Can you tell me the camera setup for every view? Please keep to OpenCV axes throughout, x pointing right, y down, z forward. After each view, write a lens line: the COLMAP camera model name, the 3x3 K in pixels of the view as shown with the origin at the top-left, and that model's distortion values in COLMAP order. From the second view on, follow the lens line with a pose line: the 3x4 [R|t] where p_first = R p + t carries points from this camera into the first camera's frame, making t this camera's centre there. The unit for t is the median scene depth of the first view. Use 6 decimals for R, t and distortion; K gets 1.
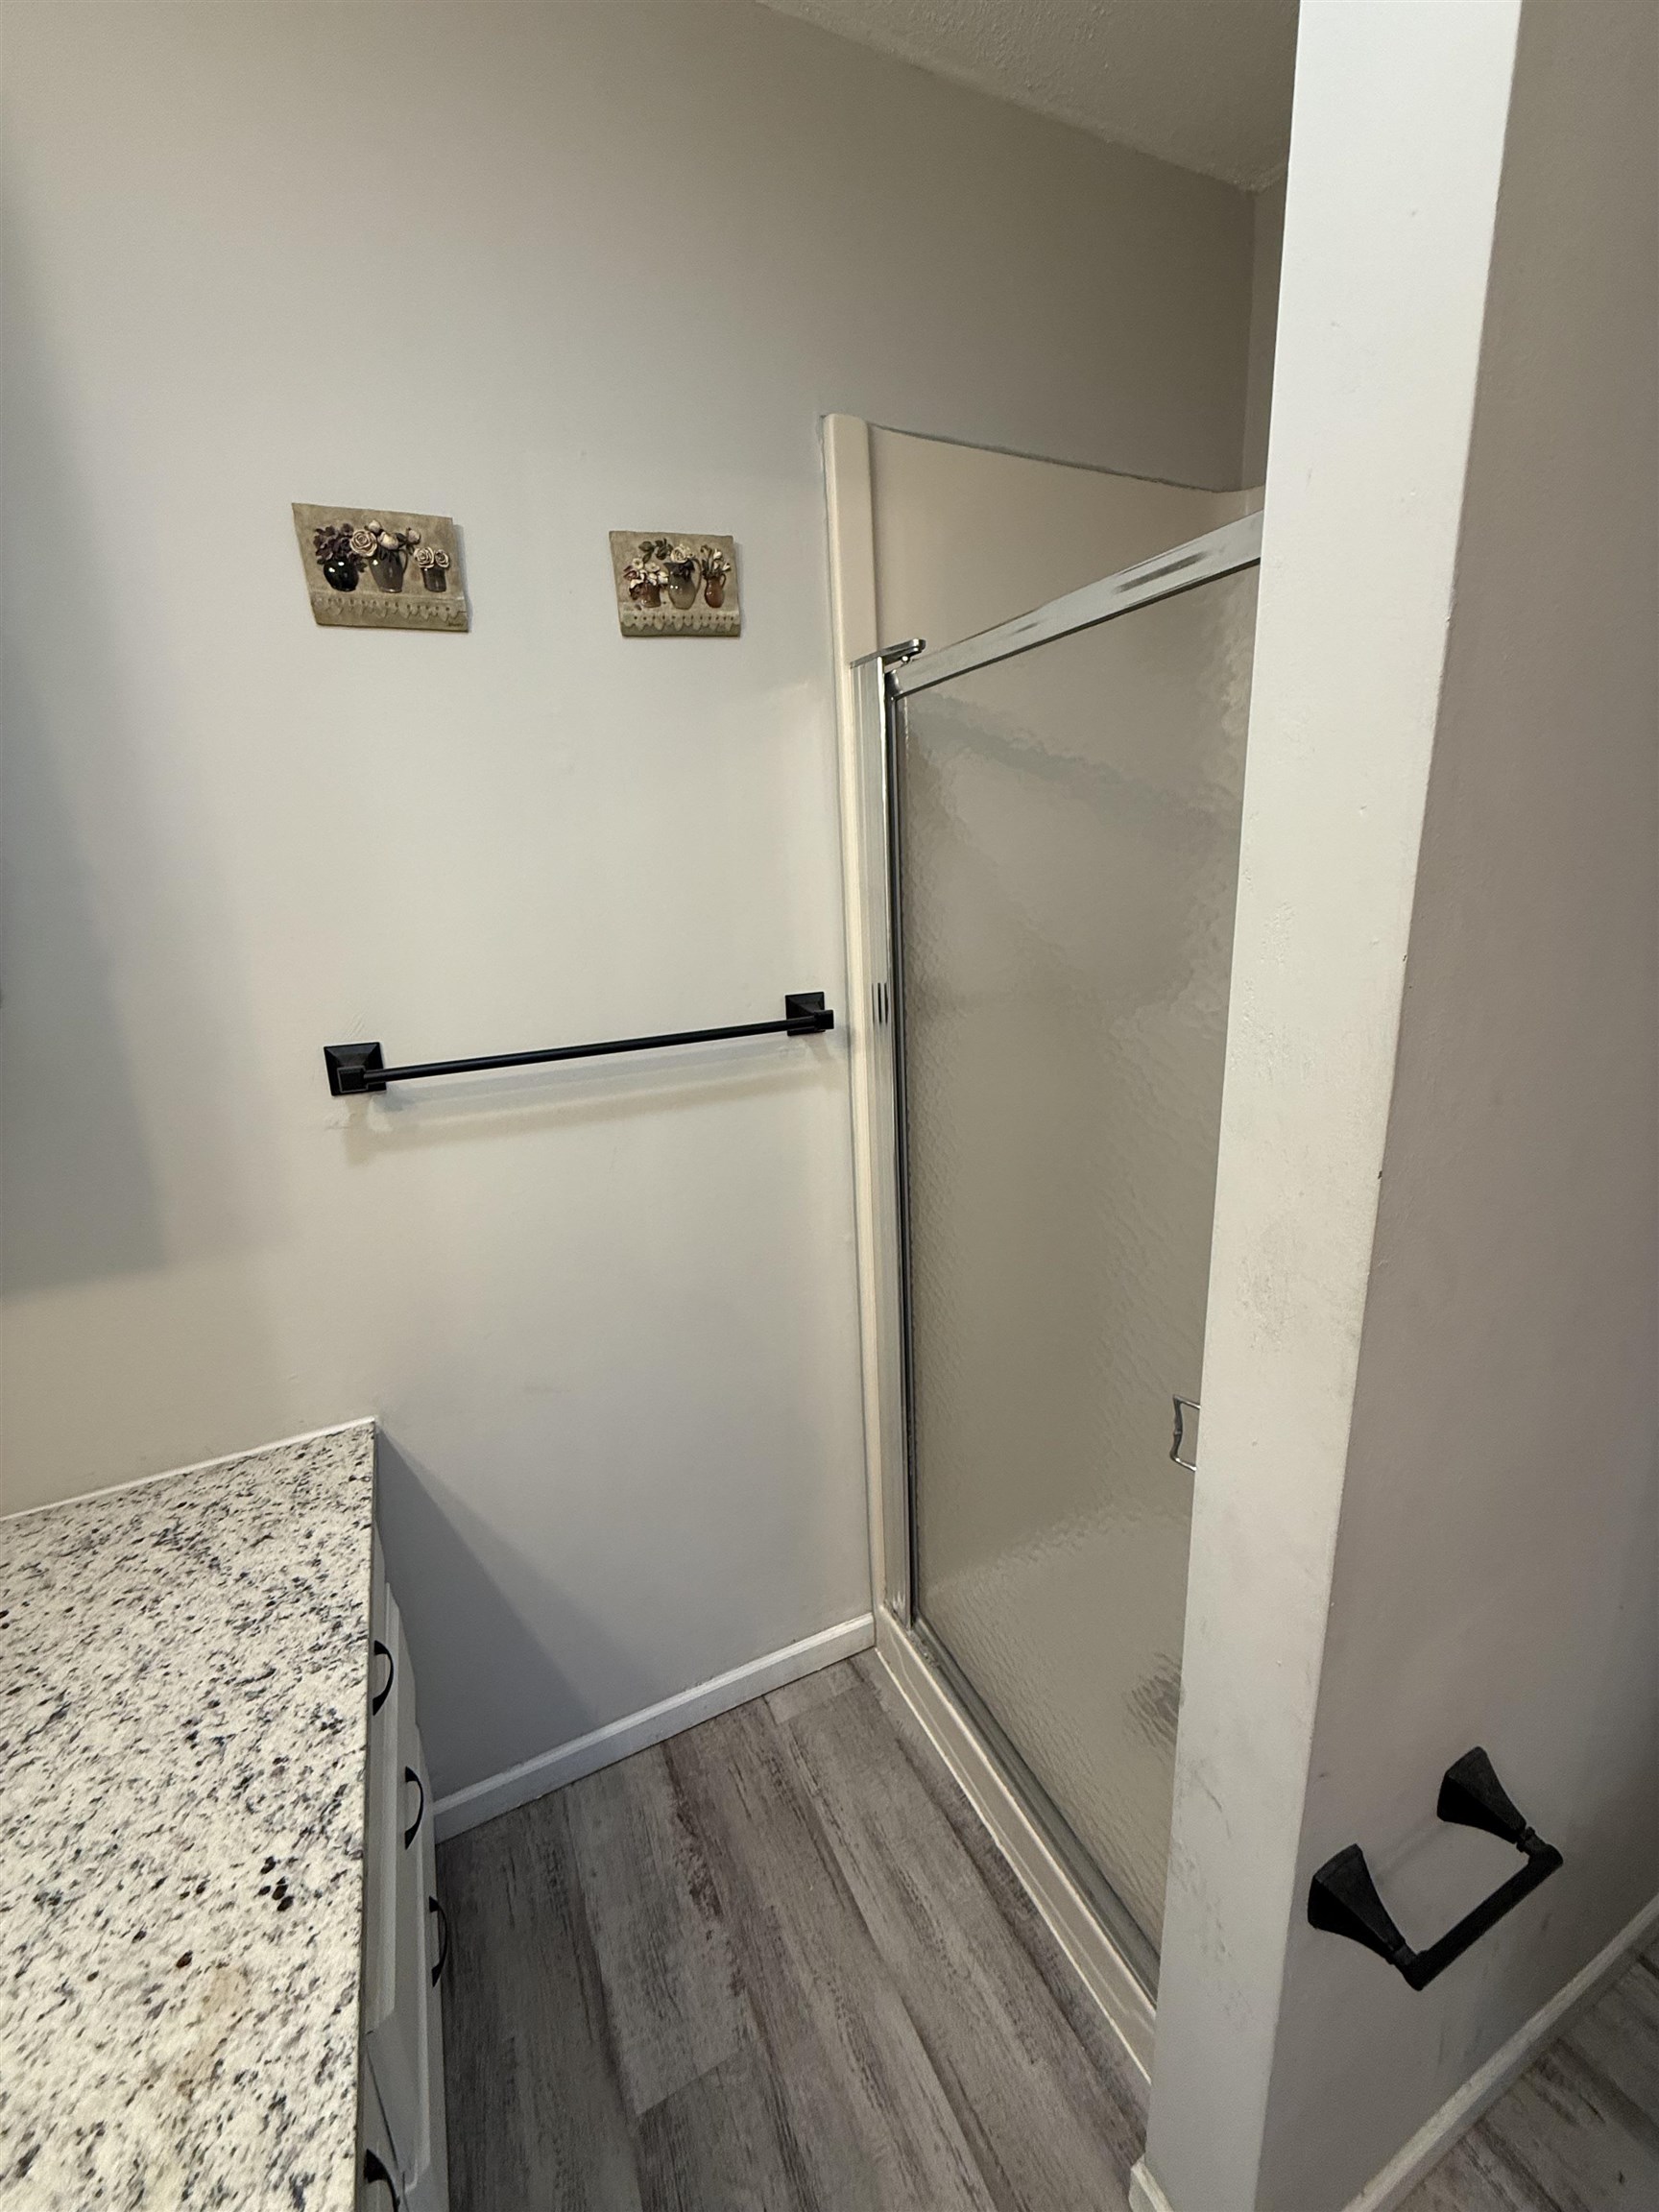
lens RADIAL K [[879.2, 0, 831.2], [0, 879.2, 1103.2], [0, 0, 1]] dist [0.003032, -0.000209]
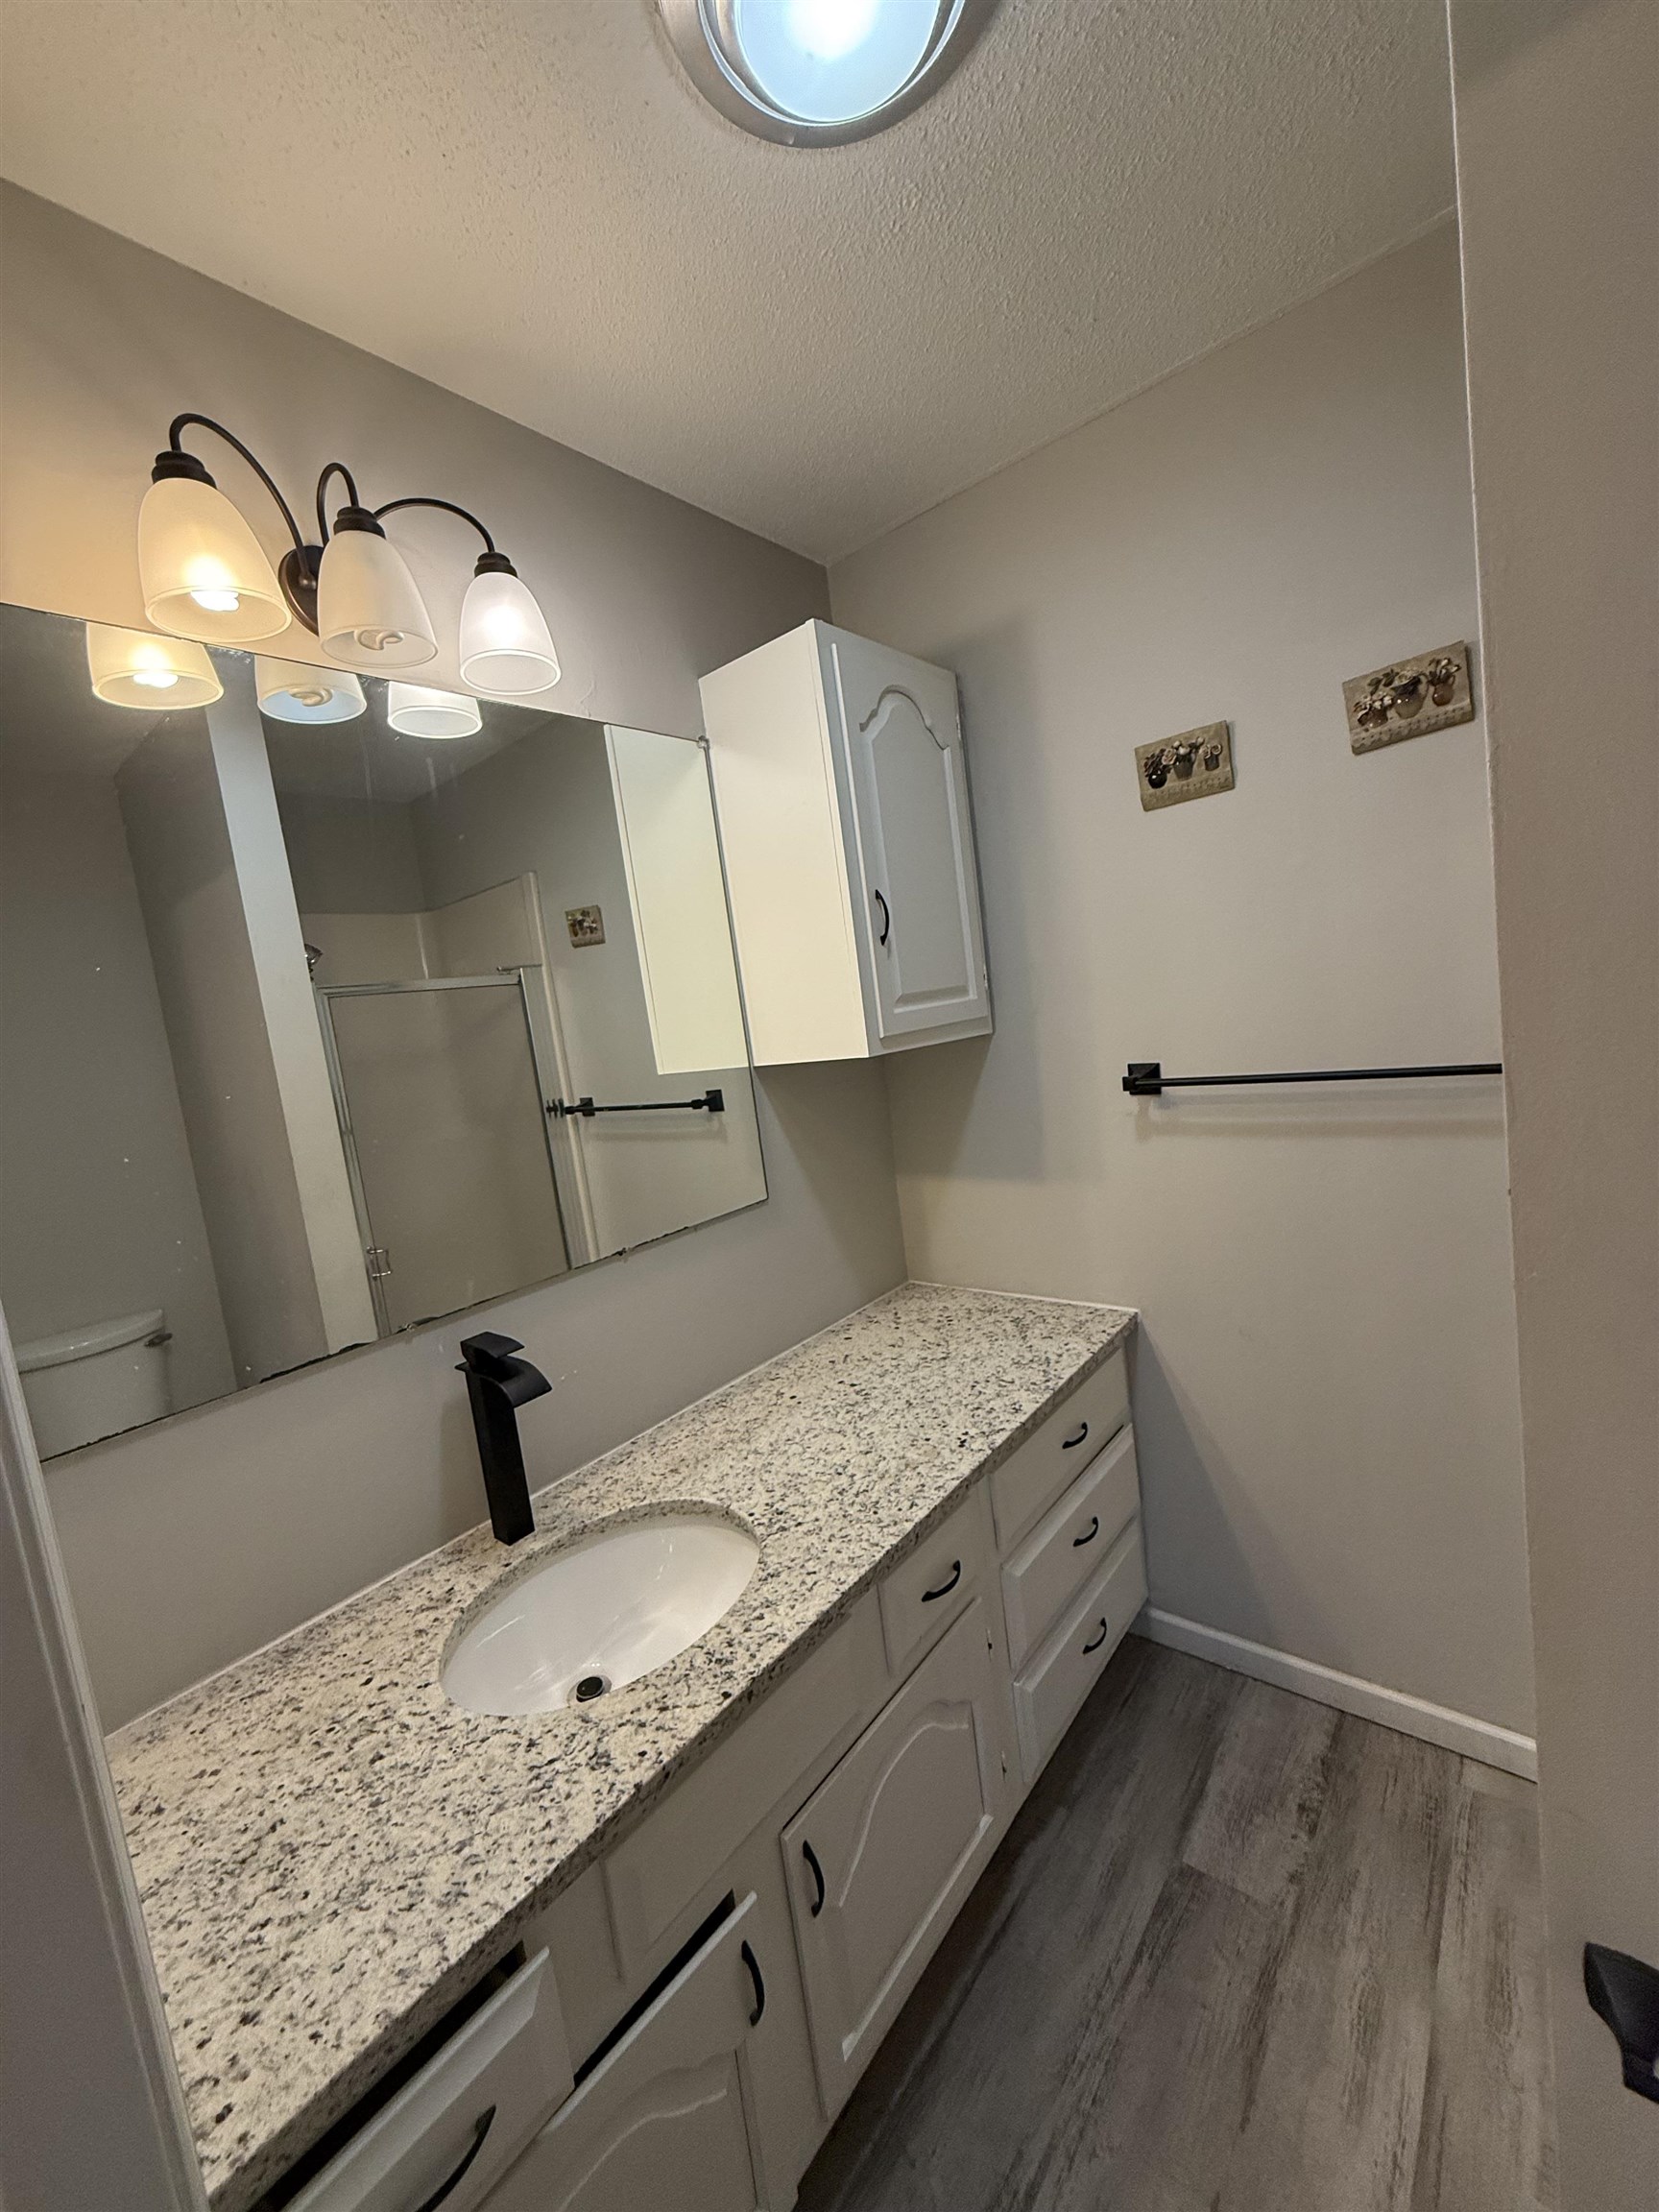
lens RADIAL K [[879.2, 0, 819.8], [0, 879.2, 1104.1], [0, 0, 1]] dist [0.003032, -0.000209]
pose [[0.411576, 0.091899, -0.906730, 0.671321], [-0.131499, 0.990480, 0.040698, 0.019255], [0.901839, 0.102484, 0.419743, -0.185305]]
